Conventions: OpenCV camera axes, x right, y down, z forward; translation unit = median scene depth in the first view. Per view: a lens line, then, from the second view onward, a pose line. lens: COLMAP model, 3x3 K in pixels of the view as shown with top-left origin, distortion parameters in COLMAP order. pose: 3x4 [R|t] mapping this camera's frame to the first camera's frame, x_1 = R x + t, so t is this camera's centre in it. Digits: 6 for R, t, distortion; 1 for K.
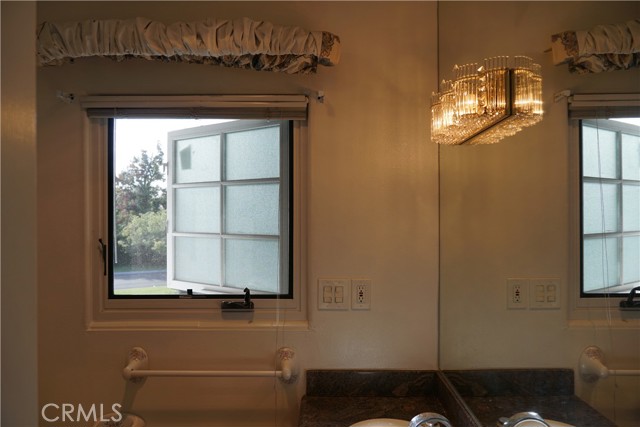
lens RADIAL K [[433.9, 0, 324.9], [0, 433.9, 207.6], [0, 0, 1]] dist [-0.042354, 0.045636]
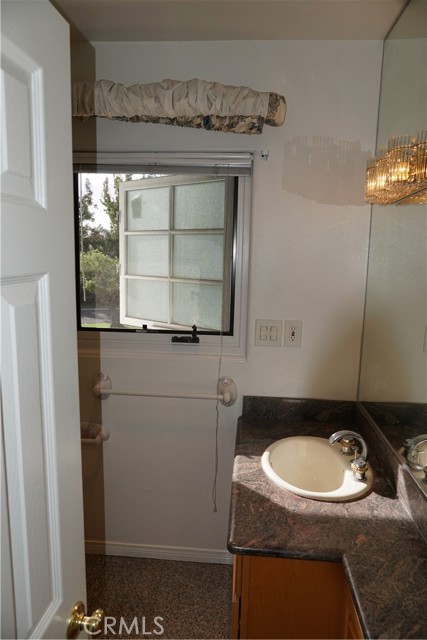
lens RADIAL K [[433.9, 0, 215.1], [0, 433.9, 318.8], [0, 0, 1]] dist [-0.042354, 0.045636]
pose [[0.996153, 0.034704, -0.080466, -0.031401], [-0.021706, 0.987341, 0.157117, -0.015224], [0.084900, -0.154766, 0.984296, -0.140281]]
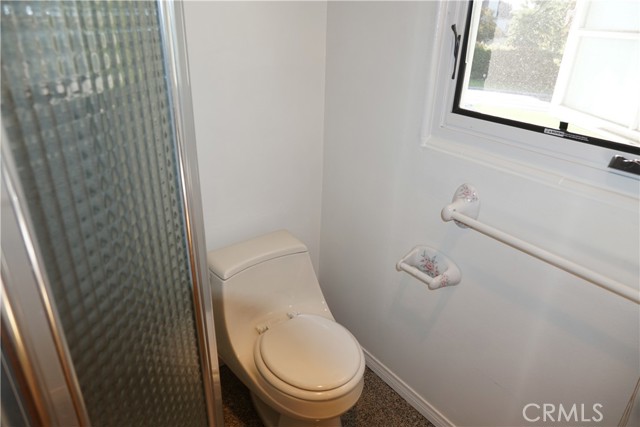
lens RADIAL K [[433.9, 0, 320.8], [0, 433.9, 208.5], [0, 0, 1]] dist [-0.042354, 0.045636]
pose [[0.591736, 0.353587, -0.724448, -0.033117], [-0.034229, 0.908882, 0.415647, 0.061737], [0.805405, -0.221156, 0.549921, 0.376512]]
